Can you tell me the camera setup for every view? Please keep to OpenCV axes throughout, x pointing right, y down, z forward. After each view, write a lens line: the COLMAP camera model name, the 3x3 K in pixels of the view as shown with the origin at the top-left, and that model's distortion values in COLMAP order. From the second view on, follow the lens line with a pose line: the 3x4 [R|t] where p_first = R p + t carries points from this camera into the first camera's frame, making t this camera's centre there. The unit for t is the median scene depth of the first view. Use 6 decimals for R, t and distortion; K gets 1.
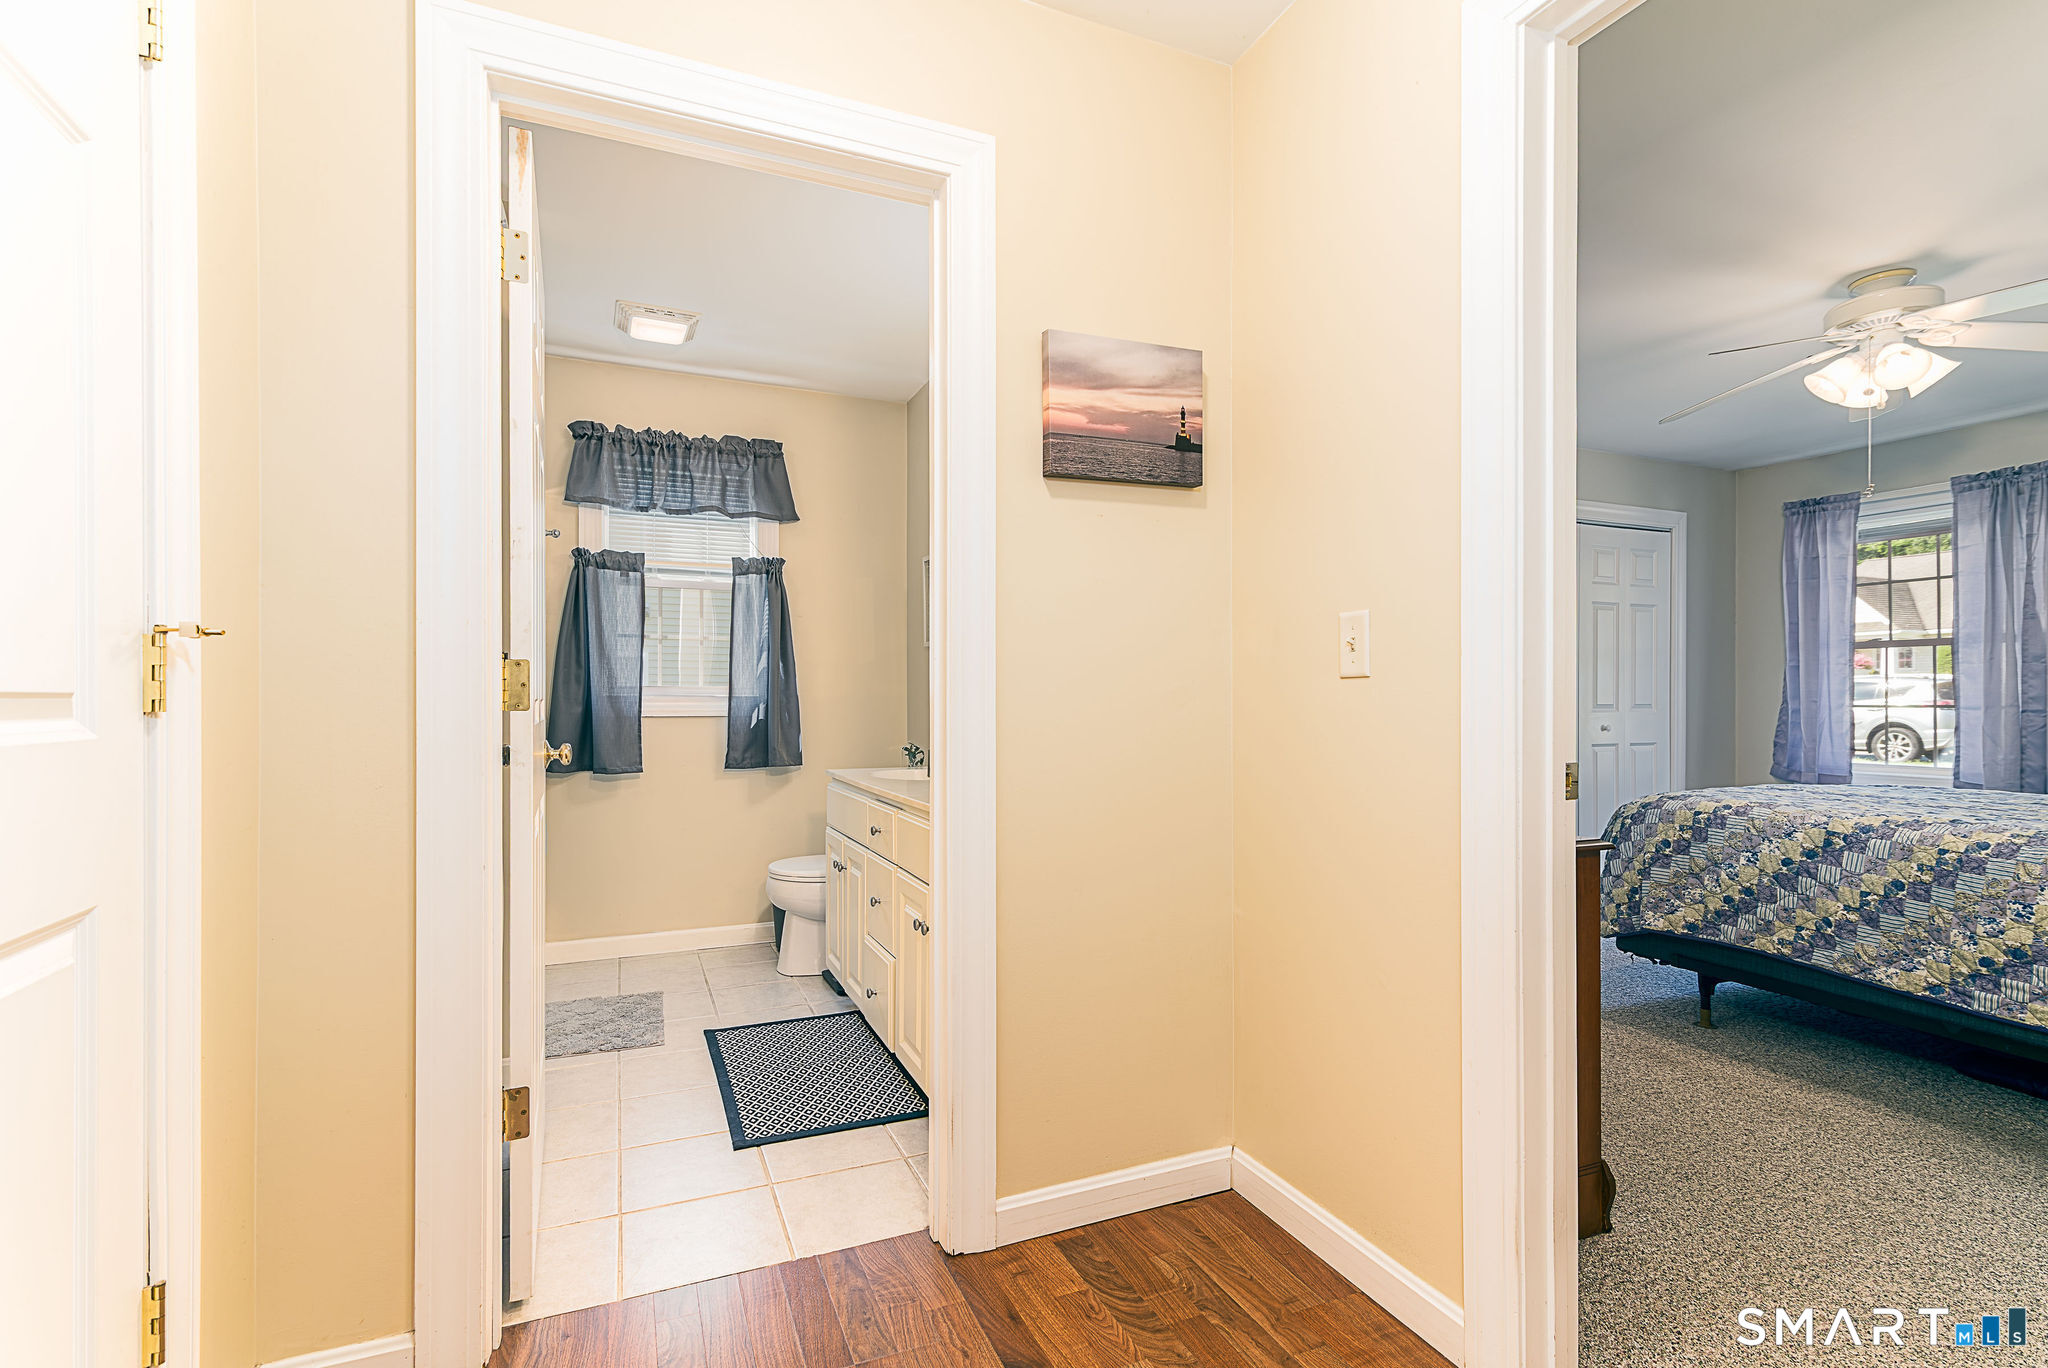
lens RADIAL K [[955.8, 0, 1015.1], [0, 955.8, 701.2], [0, 0, 1]] dist [0.005258, 0.000792]
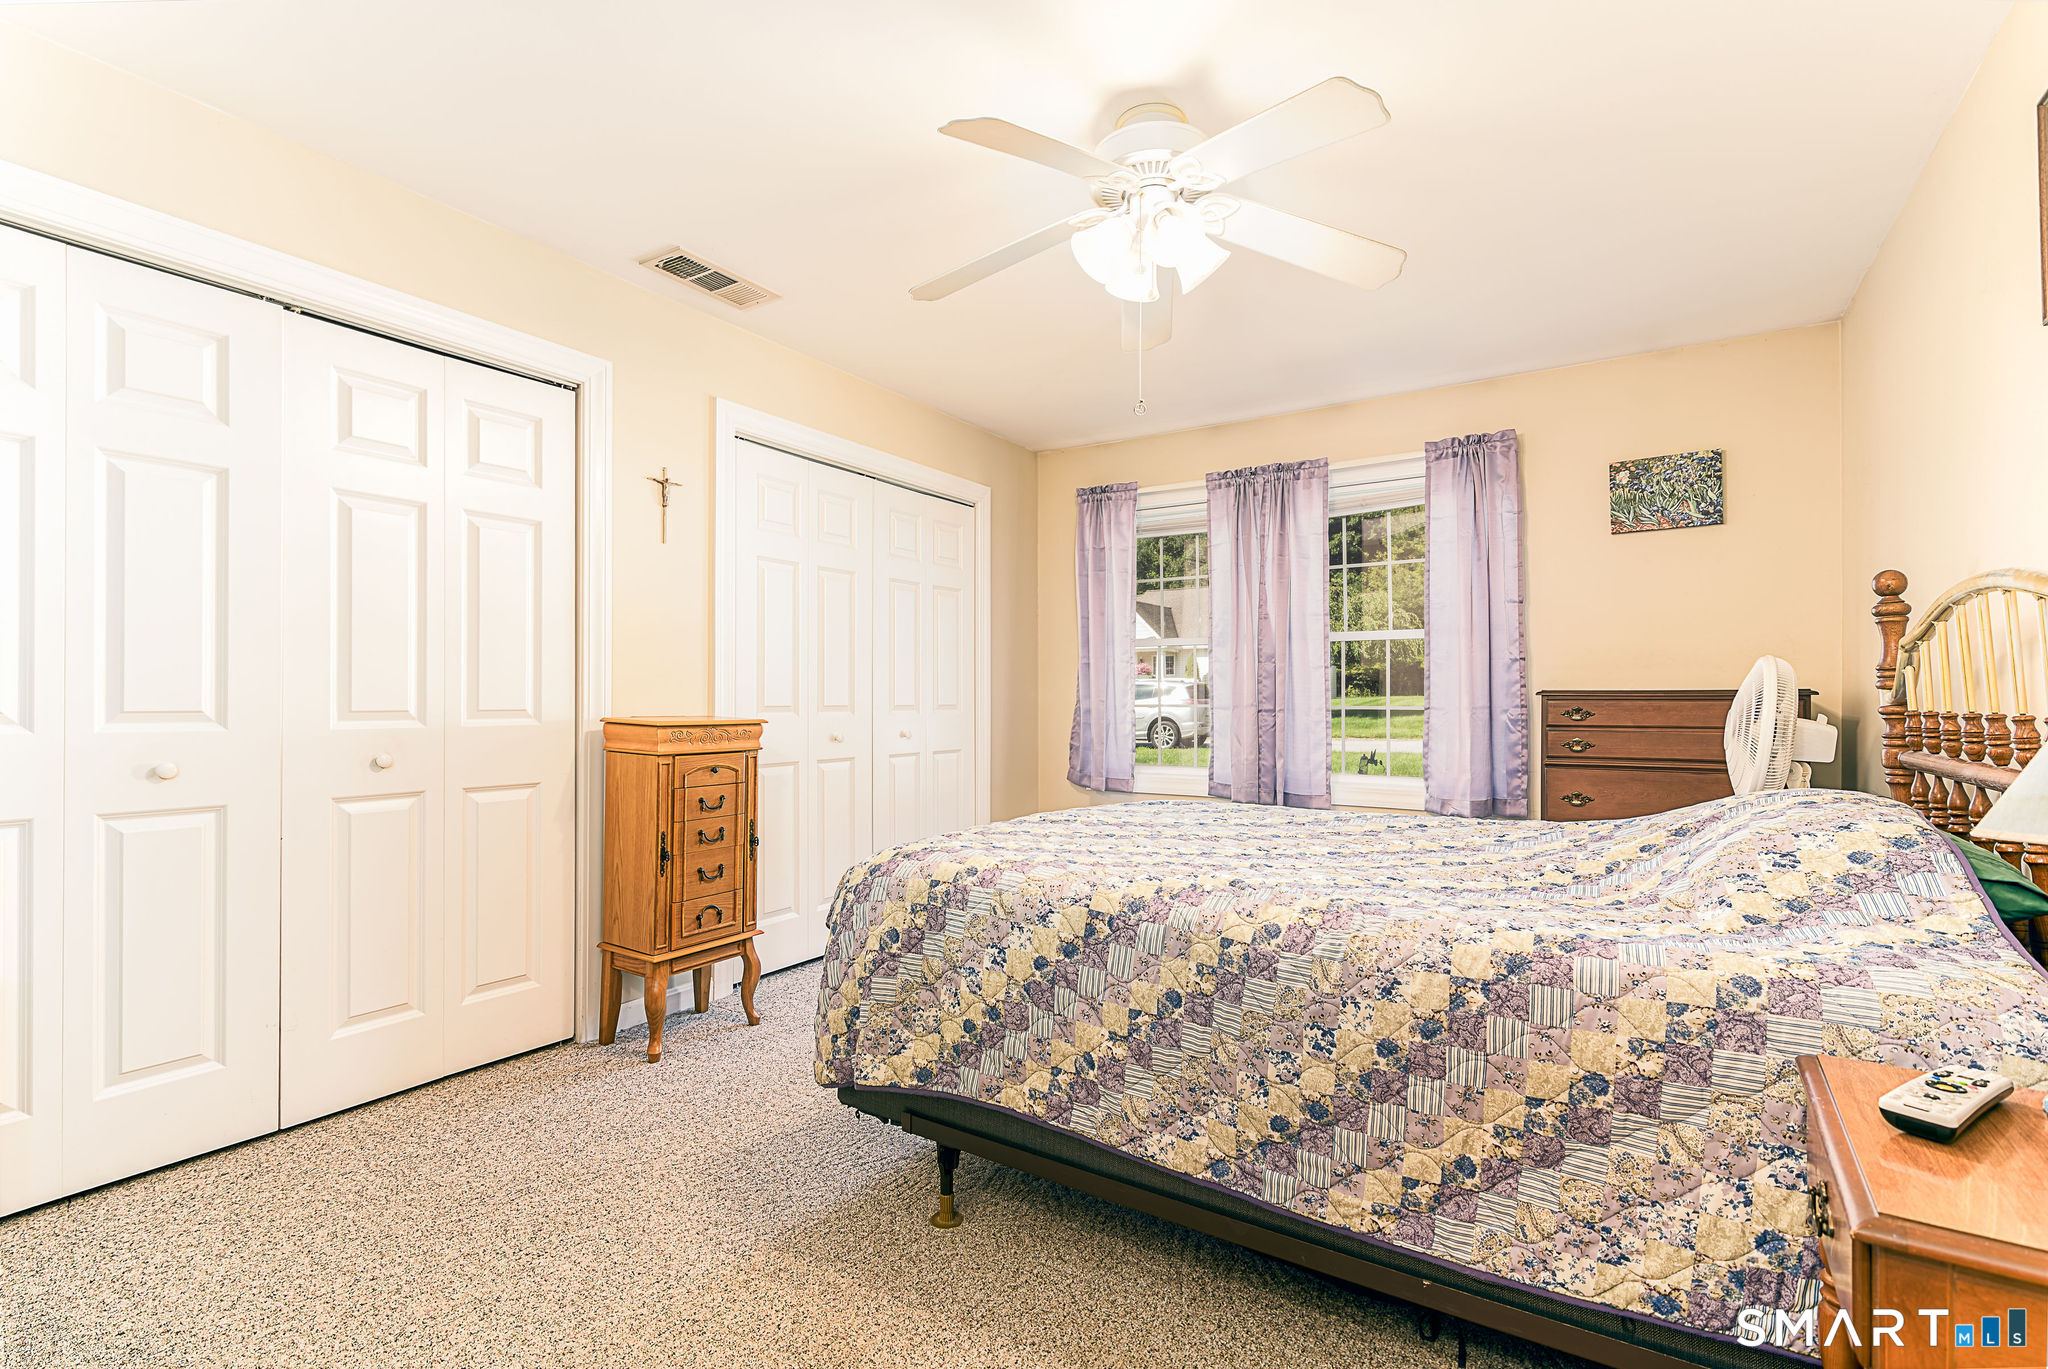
lens RADIAL K [[970.4, 0, 1022.9], [0, 970.4, 692.3], [0, 0, 1]] dist [0.001163, -0.000103]
pose [[0.826723, 0.001773, 0.562606, 0.434730], [0.003213, 0.999964, -0.007874, -0.001937], [-0.562600, 0.008317, 0.826687, 0.479106]]
